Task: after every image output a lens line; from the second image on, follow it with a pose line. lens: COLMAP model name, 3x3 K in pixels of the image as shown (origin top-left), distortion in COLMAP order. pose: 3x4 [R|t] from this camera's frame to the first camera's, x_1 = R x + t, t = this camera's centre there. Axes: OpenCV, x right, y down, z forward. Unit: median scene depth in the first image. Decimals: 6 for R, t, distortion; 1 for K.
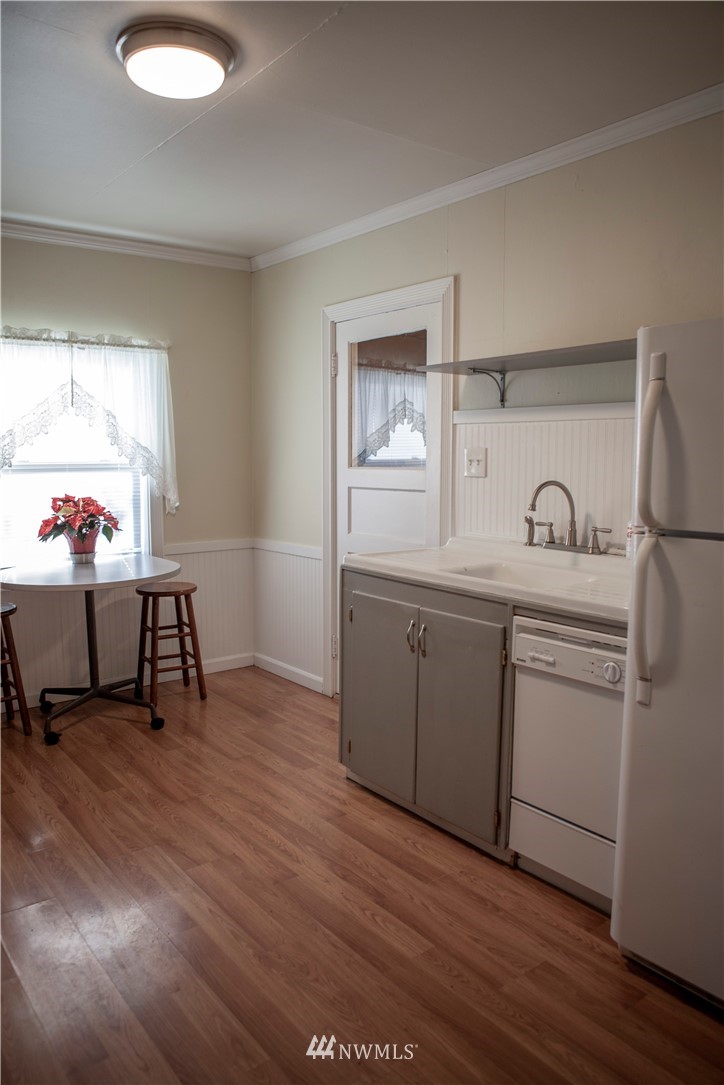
lens RADIAL K [[764.8, 0, 360.8], [0, 764.8, 558.9], [0, 0, 1]] dist [-0.000442, 0.010376]
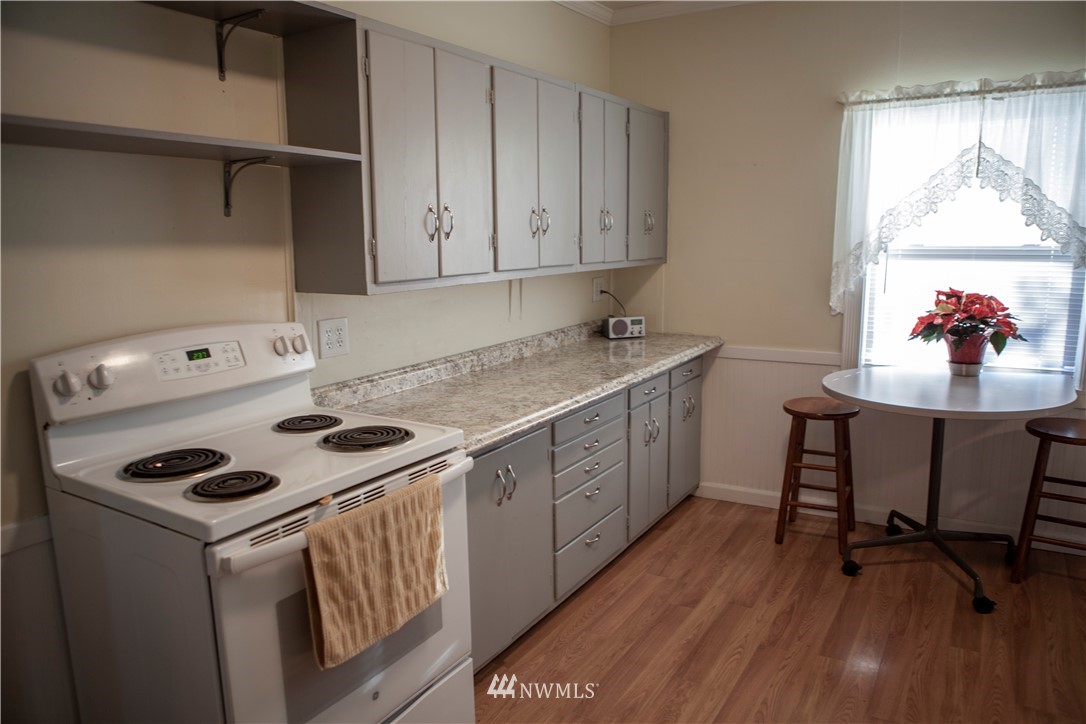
lens RADIAL K [[765.5, 0, 546.4], [0, 765.5, 373.8], [0, 0, 1]] dist [-0.000442, 0.010376]
pose [[0.430284, 0.170251, -0.886493, 0.166041], [-0.117327, 0.984271, 0.132081, -0.052390], [0.895036, 0.047178, 0.443491, 0.266354]]
